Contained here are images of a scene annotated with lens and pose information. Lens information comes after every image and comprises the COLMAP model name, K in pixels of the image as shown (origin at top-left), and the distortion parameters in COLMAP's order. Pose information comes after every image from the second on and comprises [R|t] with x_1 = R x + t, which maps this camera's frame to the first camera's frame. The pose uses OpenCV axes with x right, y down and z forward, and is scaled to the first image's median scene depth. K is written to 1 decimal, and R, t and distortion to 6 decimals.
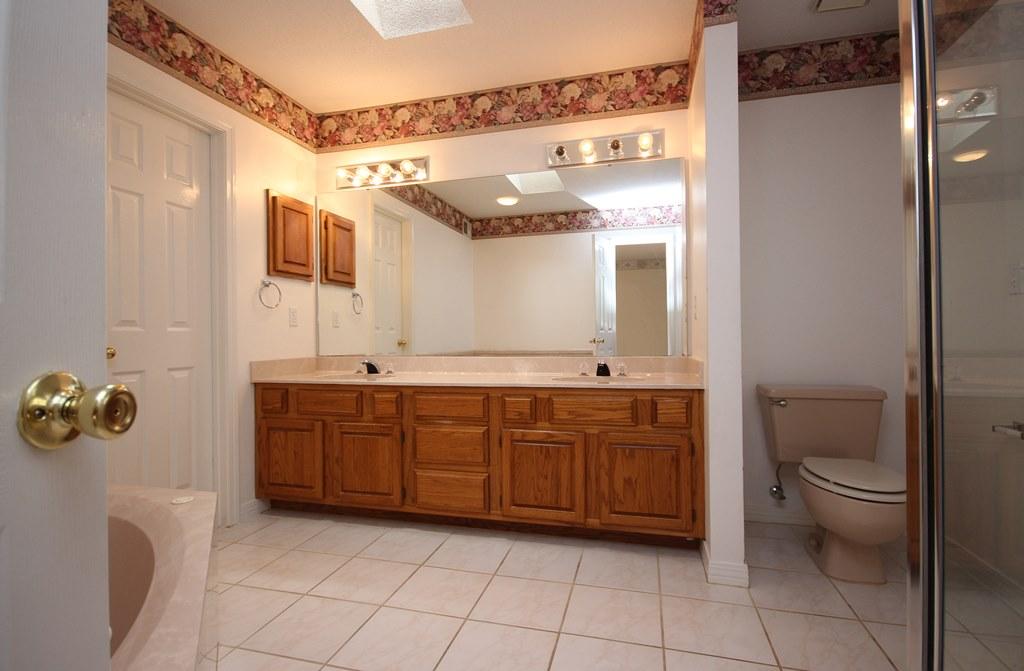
lens RADIAL K [[488.9, 0, 514.6], [0, 488.9, 335.0], [0, 0, 1]] dist [-0.000704, 0.000933]
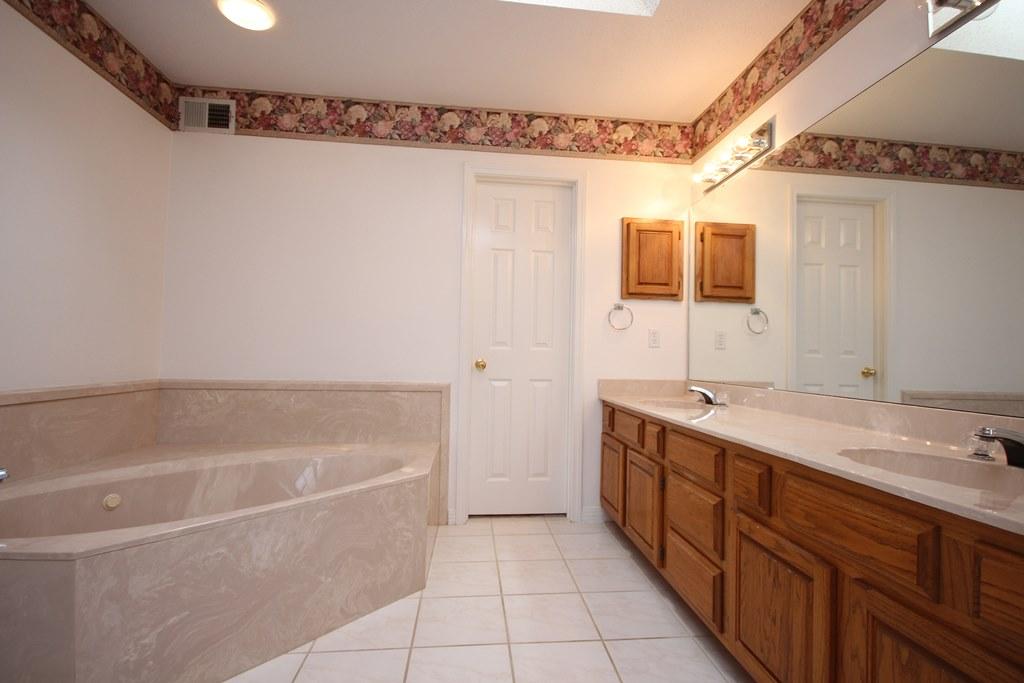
lens RADIAL K [[473.8, 0, 515.2], [0, 473.8, 341.5], [0, 0, 1]] dist [-0.005937, -0.000604]
pose [[0.353559, -0.010708, -0.935351, 0.365005], [-0.025884, 0.999440, -0.021226, -0.002678], [0.935054, 0.031715, 0.353084, 0.421224]]
